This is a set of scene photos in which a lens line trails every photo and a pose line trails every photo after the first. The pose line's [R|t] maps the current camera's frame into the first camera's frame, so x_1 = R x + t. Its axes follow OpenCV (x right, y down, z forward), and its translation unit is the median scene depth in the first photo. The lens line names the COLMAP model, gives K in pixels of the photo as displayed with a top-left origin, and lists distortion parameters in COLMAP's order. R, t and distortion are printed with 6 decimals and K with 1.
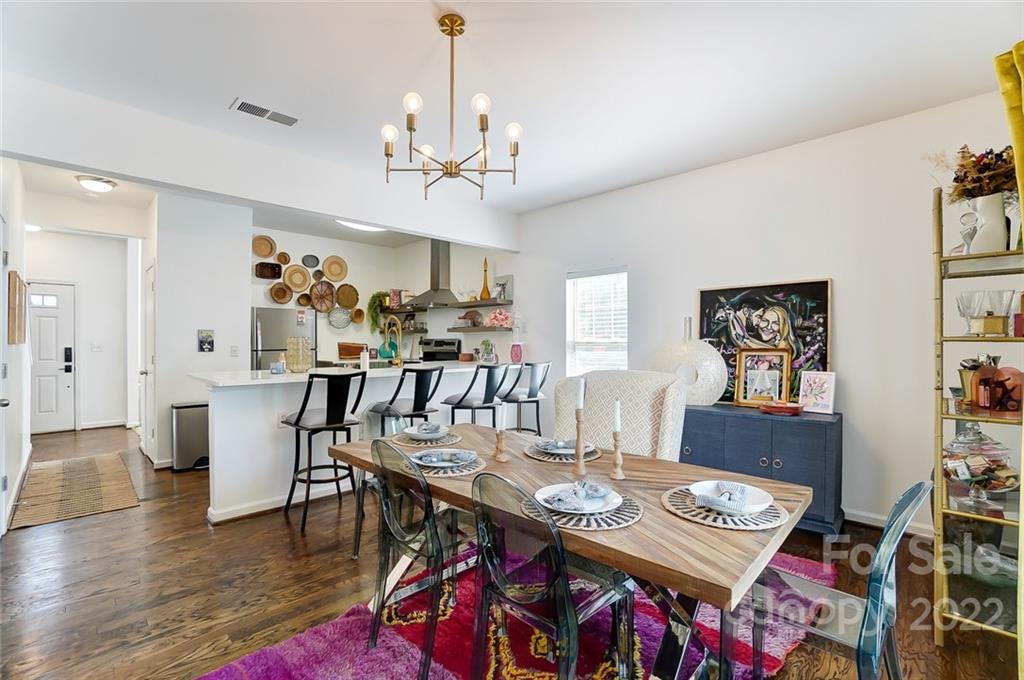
lens RADIAL K [[449.5, 0, 512.0], [0, 449.5, 340.0], [0, 0, 1]] dist [-0.003075, -0.000157]
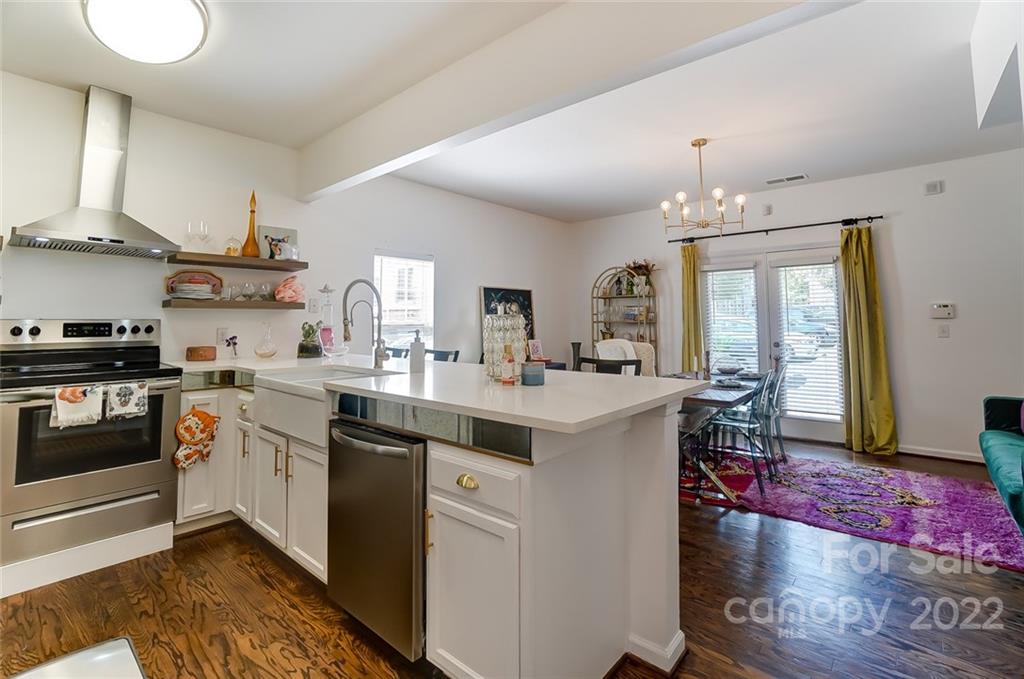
lens RADIAL K [[460.2, 0, 516.0], [0, 460.2, 287.3], [0, 0, 1]] dist [-0.026202, 0.000041]
pose [[-0.038488, 0.075856, 0.996376, -0.655734], [0.000452, 0.997116, -0.075895, -0.000490], [-0.999259, -0.002471, -0.038411, 0.620163]]
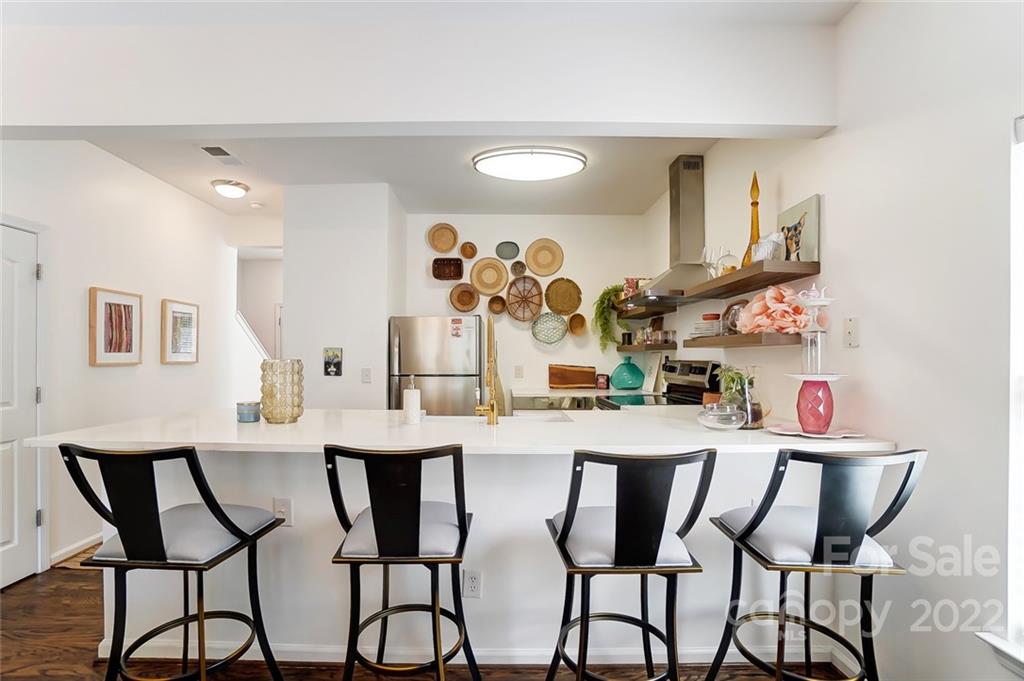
lens RADIAL K [[474.4, 0, 501.6], [0, 474.4, 358.1], [0, 0, 1]] dist [-0.045390, 0.000467]
pose [[0.684820, 0.004856, -0.728696, 0.097014], [-0.003873, 0.999988, 0.003023, -0.006603], [0.728702, 0.000752, 0.684831, 0.495857]]
